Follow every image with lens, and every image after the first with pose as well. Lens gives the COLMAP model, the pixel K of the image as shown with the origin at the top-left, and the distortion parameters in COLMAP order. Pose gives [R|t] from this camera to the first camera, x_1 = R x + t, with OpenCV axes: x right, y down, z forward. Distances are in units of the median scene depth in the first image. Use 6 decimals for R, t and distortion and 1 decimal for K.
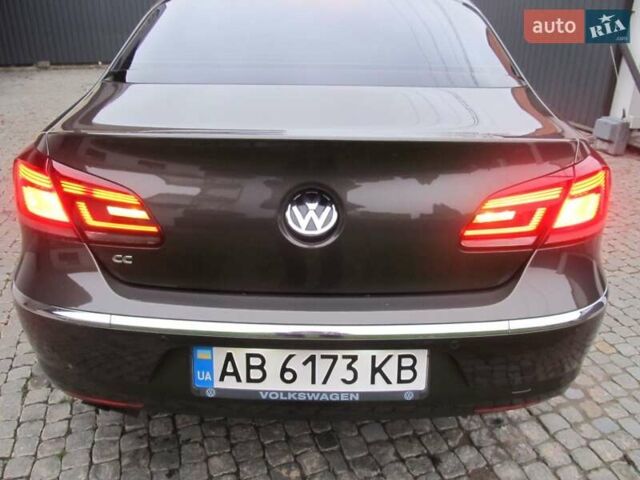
lens RADIAL K [[535.9, 0, 320.0], [0, 535.9, 240.0], [0, 0, 1]] dist [-0.019425, -0.001732]
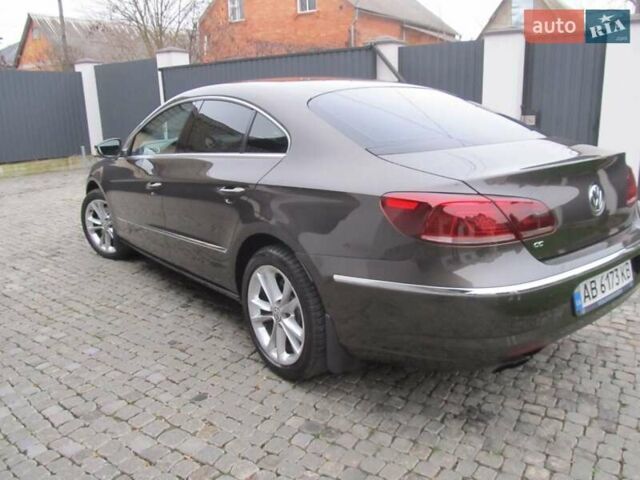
lens RADIAL K [[550.1, 0, 321.2], [0, 550.1, 230.0], [0, 0, 1]] dist [-0.031164, -0.005867]
pose [[0.767945, -0.187145, 0.612565, -1.892357], [0.300058, 0.950044, -0.085921, -0.065843], [-0.565884, 0.249788, 0.785736, 0.030981]]
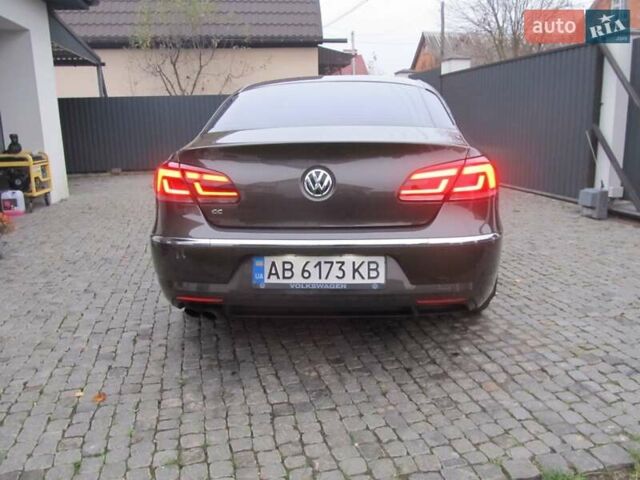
lens RADIAL K [[535.9, 0, 320.0], [0, 535.9, 240.0], [0, 0, 1]] dist [-0.019425, -0.001732]
pose [[0.997077, -0.016736, -0.074545, 0.120941], [0.001401, 0.979552, -0.201189, 0.497111], [0.076387, 0.200496, 0.976712, -0.753574]]
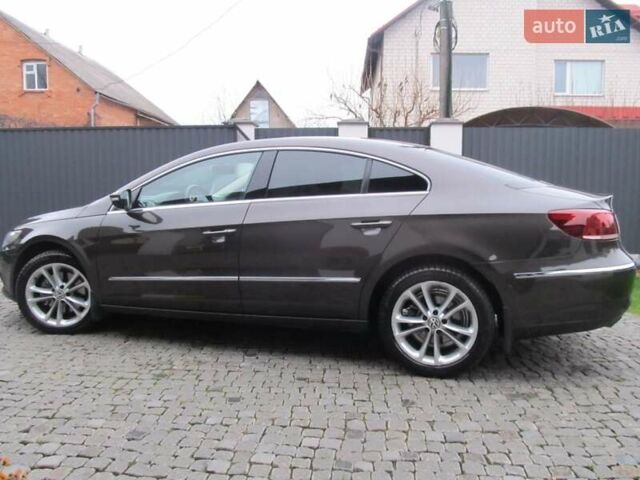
lens RADIAL K [[535.9, 0, 320.0], [0, 535.9, 240.0], [0, 0, 1]] dist [-0.019425, -0.001732]
pose [[0.282908, -0.110418, 0.952770, -3.289900], [0.398077, 0.917275, -0.011897, -0.531770], [-0.872638, 0.382642, 0.303459, 1.475709]]
